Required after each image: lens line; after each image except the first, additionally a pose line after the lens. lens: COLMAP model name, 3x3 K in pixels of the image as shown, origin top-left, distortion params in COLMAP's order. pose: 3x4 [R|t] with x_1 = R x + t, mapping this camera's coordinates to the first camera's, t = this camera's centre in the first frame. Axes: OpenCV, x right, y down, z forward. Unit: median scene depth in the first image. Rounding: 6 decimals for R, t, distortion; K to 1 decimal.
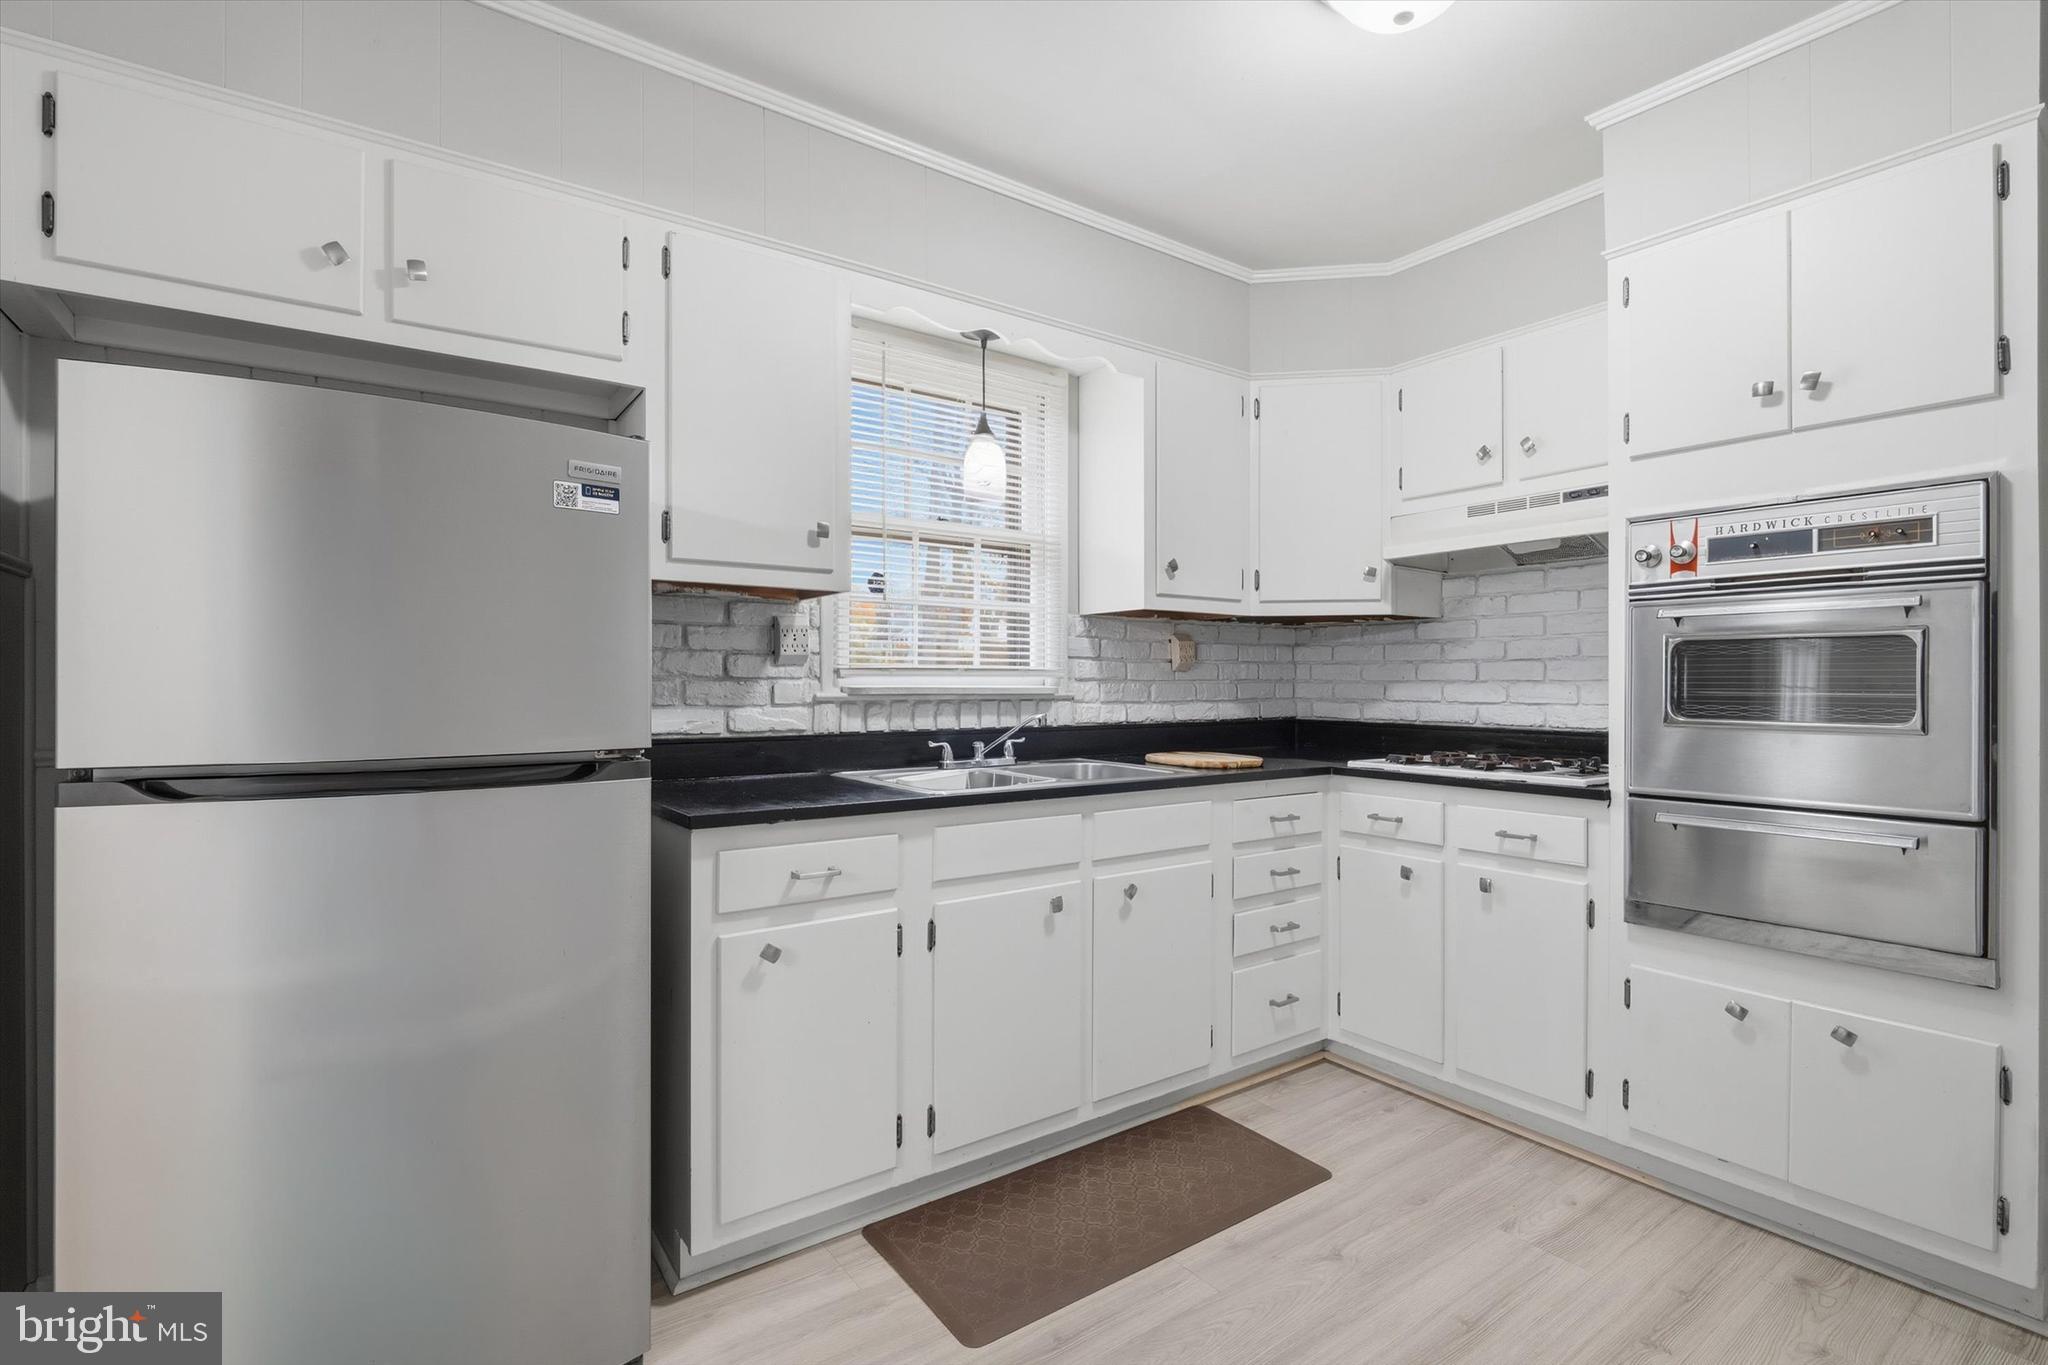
lens RADIAL K [[957.7, 0, 1026.3], [0, 957.7, 676.6], [0, 0, 1]] dist [-0.001963, -0.002001]
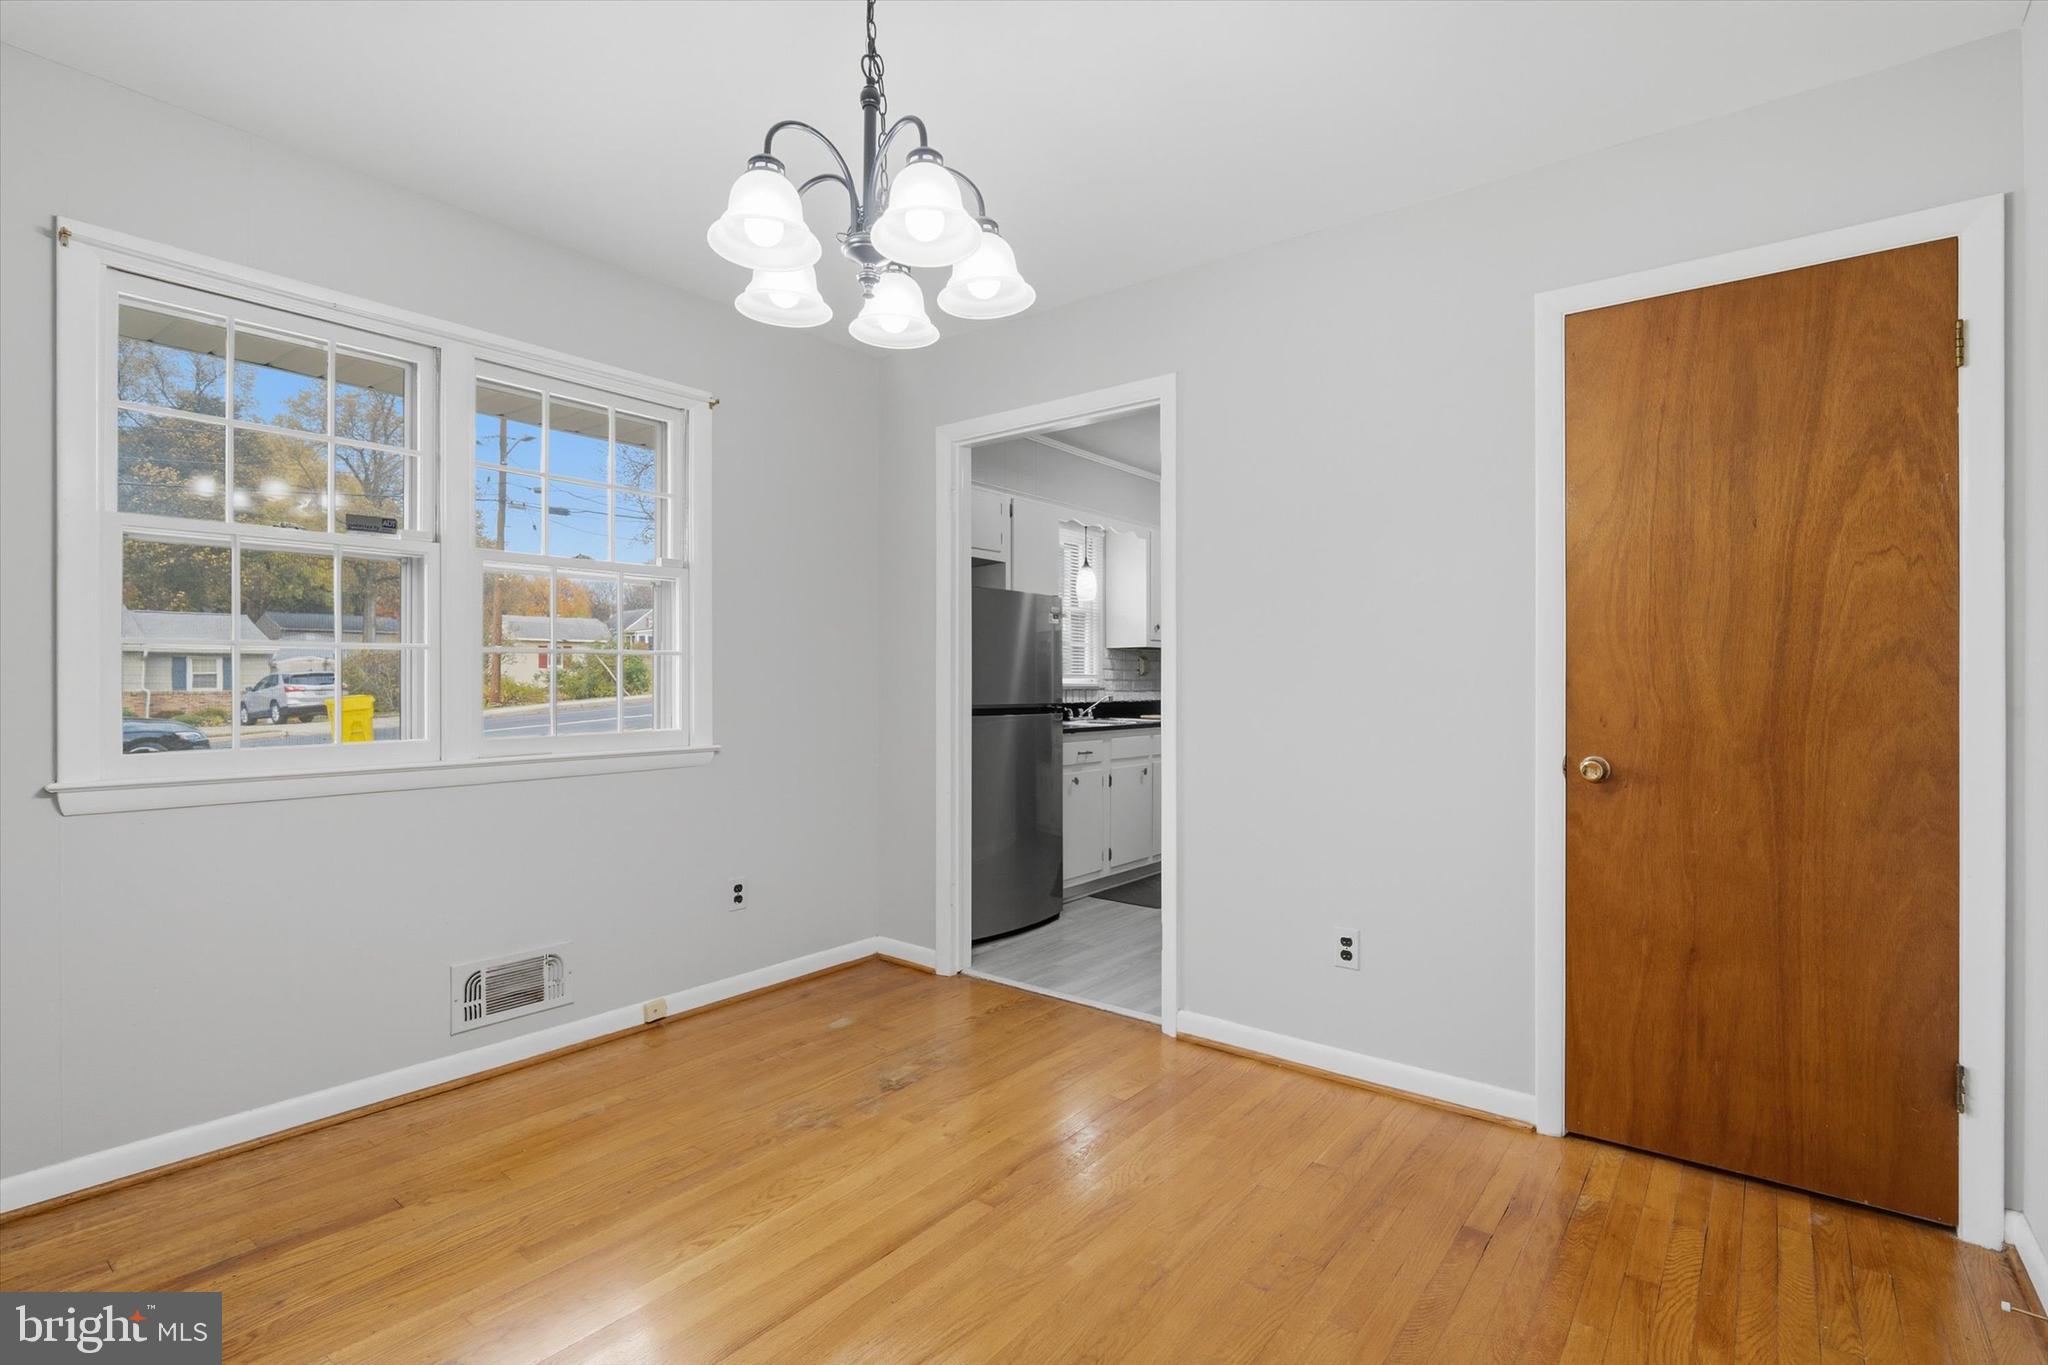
lens RADIAL K [[957.7, 0, 1026.3], [0, 957.7, 676.6], [0, 0, 1]] dist [-0.001963, -0.002001]
pose [[0.962294, 0.000874, 0.272009, -0.713333], [-0.001095, 0.999999, 0.000657, -0.005291], [-0.272009, -0.000930, 0.962294, -0.979437]]
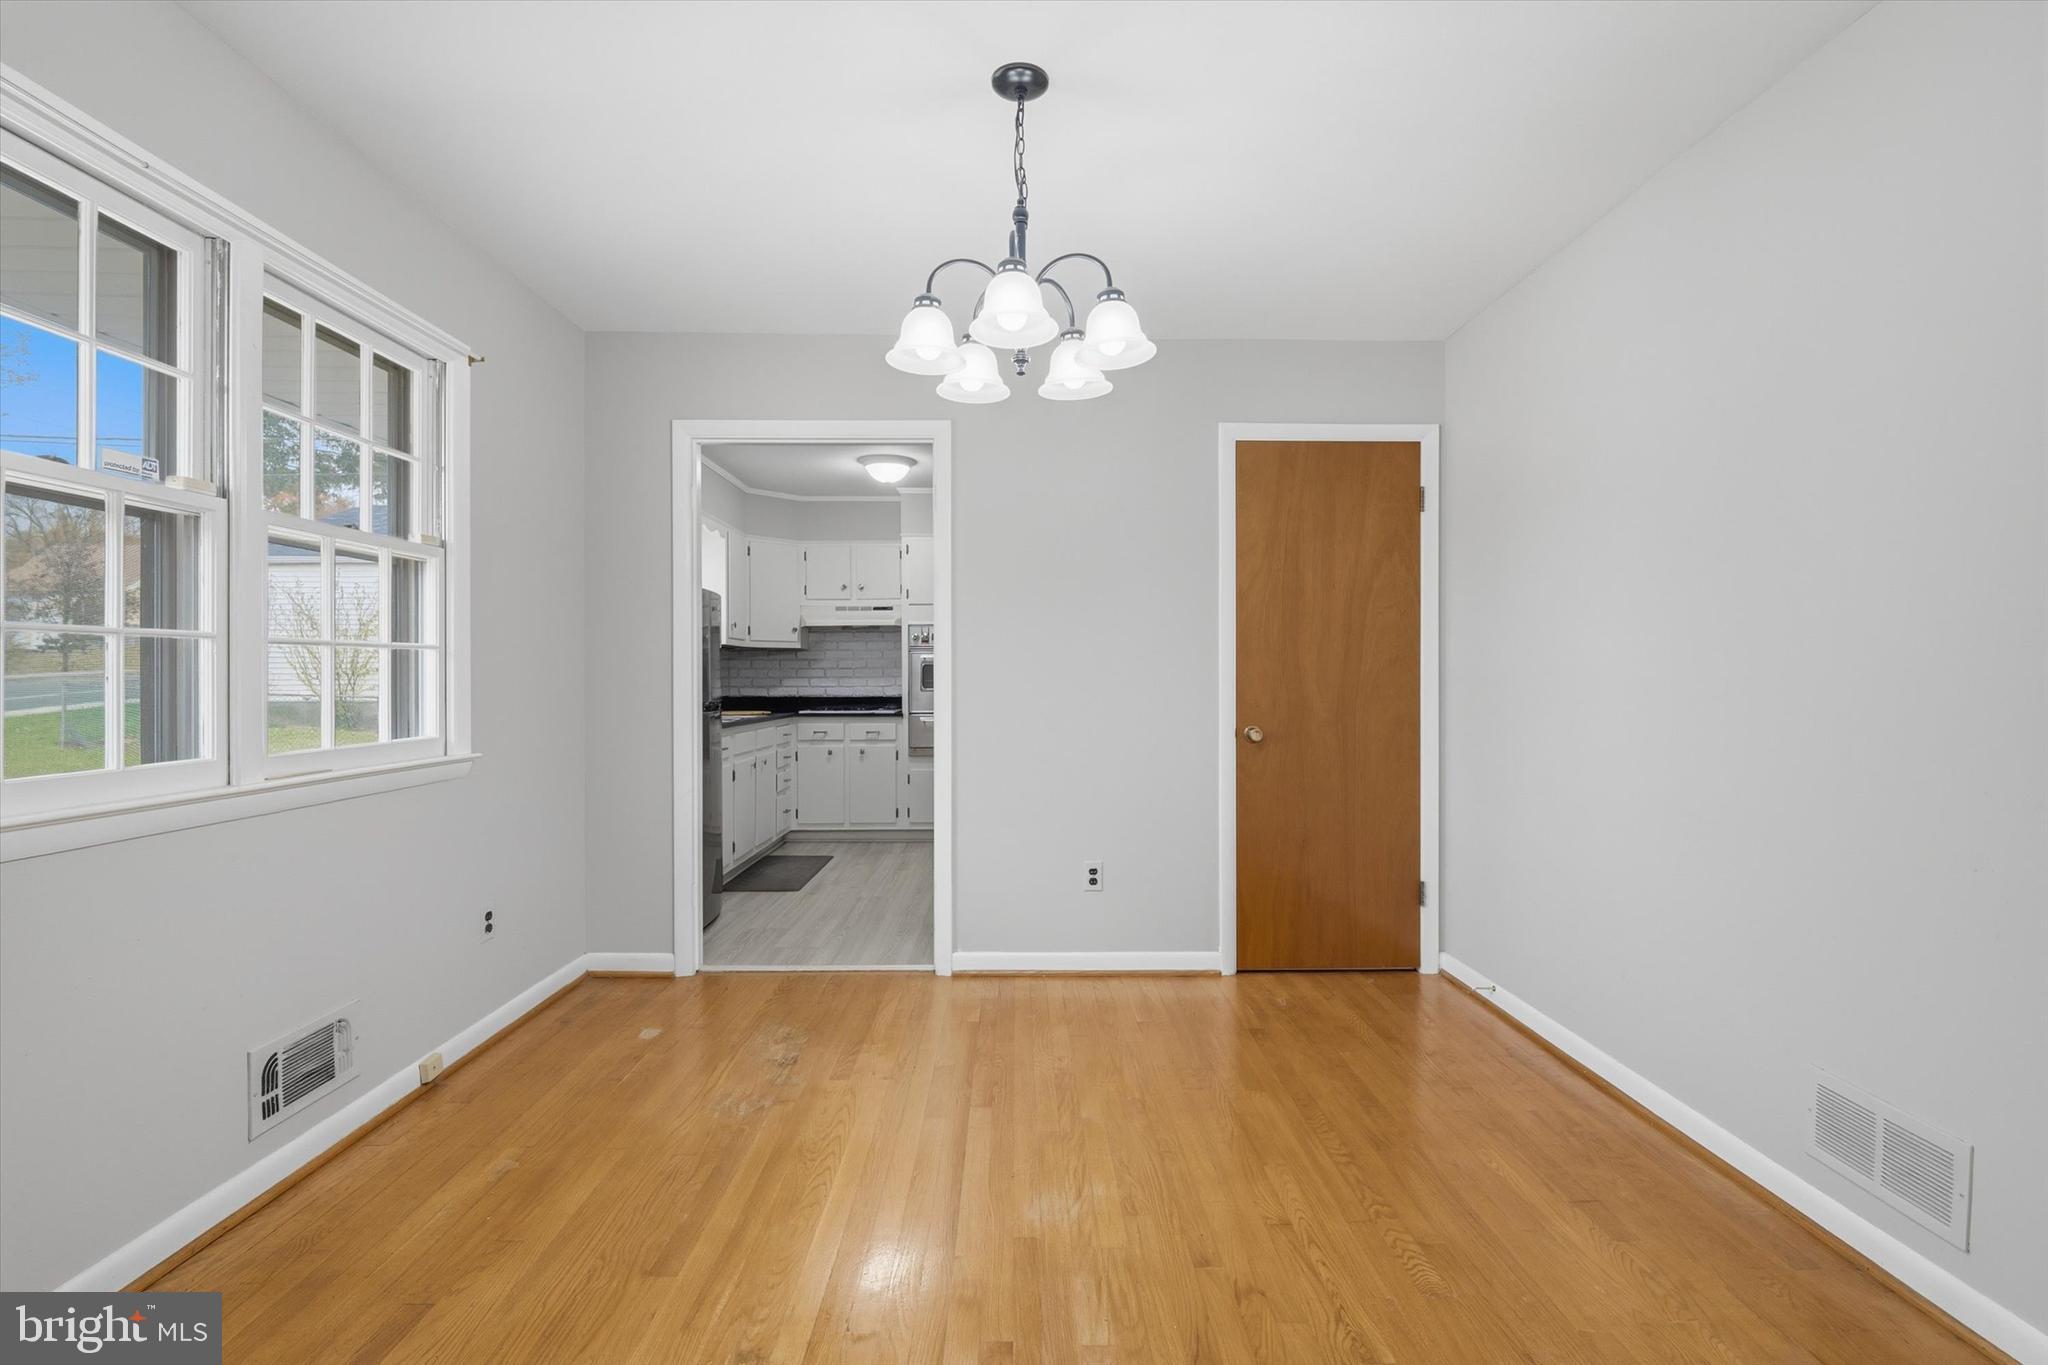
lens RADIAL K [[957.7, 0, 1026.3], [0, 957.7, 676.6], [0, 0, 1]] dist [-0.001963, -0.002001]
pose [[0.578250, -0.001003, 0.815859, -1.249649], [-0.003156, 0.999989, 0.003467, -0.007274], [-0.815854, -0.004580, 0.578240, -0.816516]]
